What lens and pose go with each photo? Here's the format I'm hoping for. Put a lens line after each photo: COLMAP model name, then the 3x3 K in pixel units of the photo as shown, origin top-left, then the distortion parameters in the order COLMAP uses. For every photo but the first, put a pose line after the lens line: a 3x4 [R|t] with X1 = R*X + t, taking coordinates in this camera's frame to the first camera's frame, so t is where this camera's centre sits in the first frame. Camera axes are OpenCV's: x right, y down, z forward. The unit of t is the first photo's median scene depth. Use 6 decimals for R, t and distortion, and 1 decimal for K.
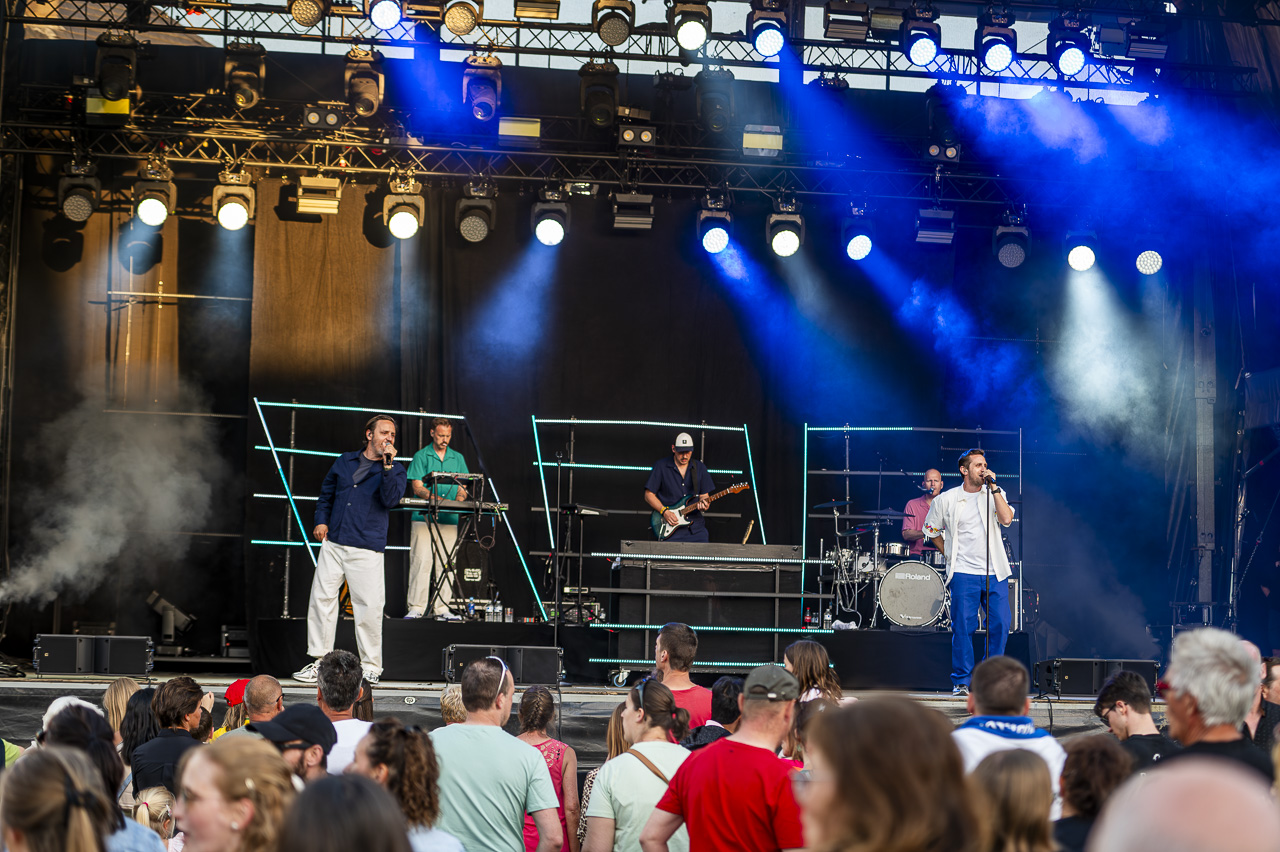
lens RADIAL K [[2576.6, 0, 640.0], [0, 2576.6, 426.0], [0, 0, 1]] dist [-0.080309, -0.142068]
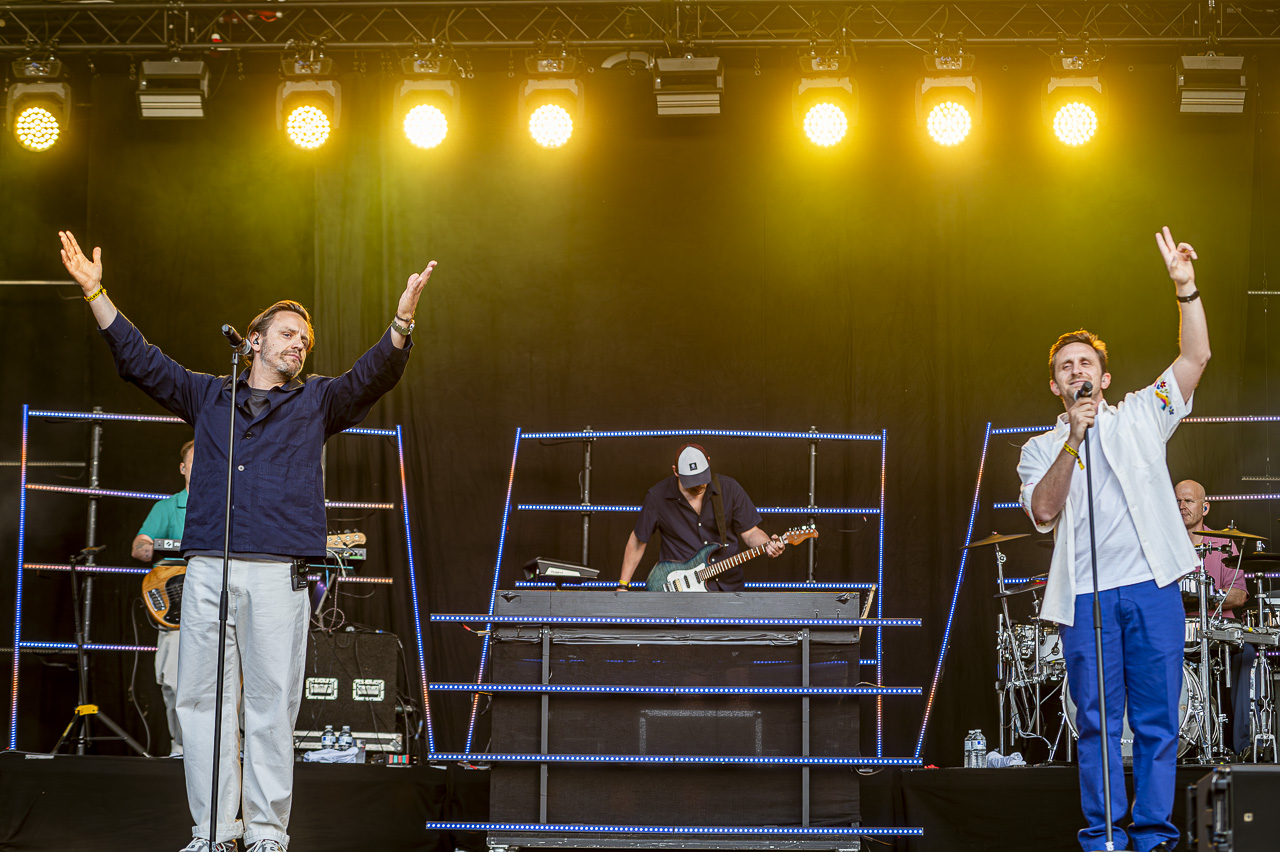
lens RADIAL K [[2576.6, 0, 640.0], [0, 2576.6, 426.0], [0, 0, 1]] dist [-0.080309, -0.142068]
pose [[0.976312, -0.048411, -0.210881, 0.111556], [0.029799, 0.995445, -0.090559, 0.050471], [0.214304, 0.082130, 0.973308, 0.431375]]
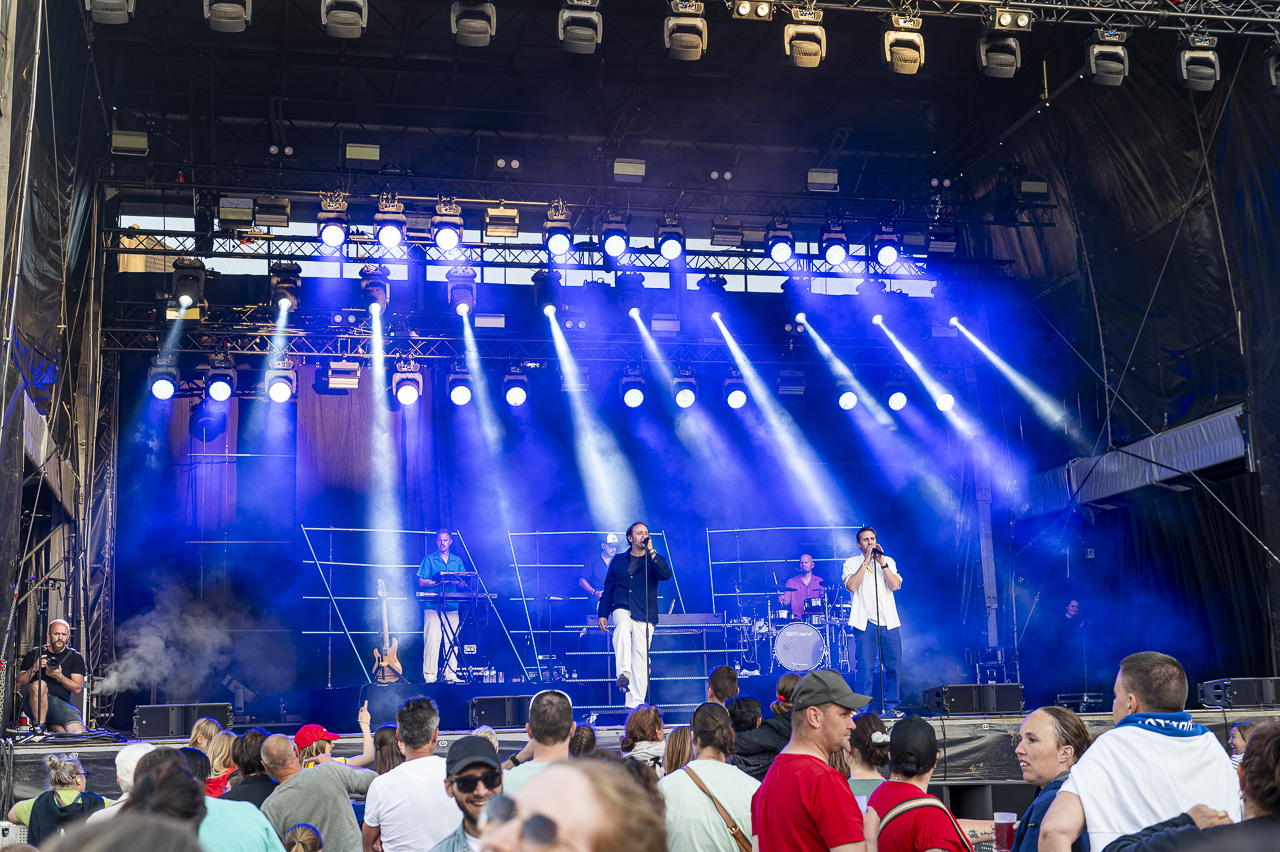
lens RADIAL K [[1666.3, 0, 640.0], [0, 1666.3, 426.0], [0, 0, 1]] dist [0.018614, 0.001503]
pose [[0.997122, -0.040415, 0.064141, -0.026499], [0.045468, 0.995807, -0.079382, 0.014261], [-0.060664, 0.082070, 0.994779, 0.115898]]
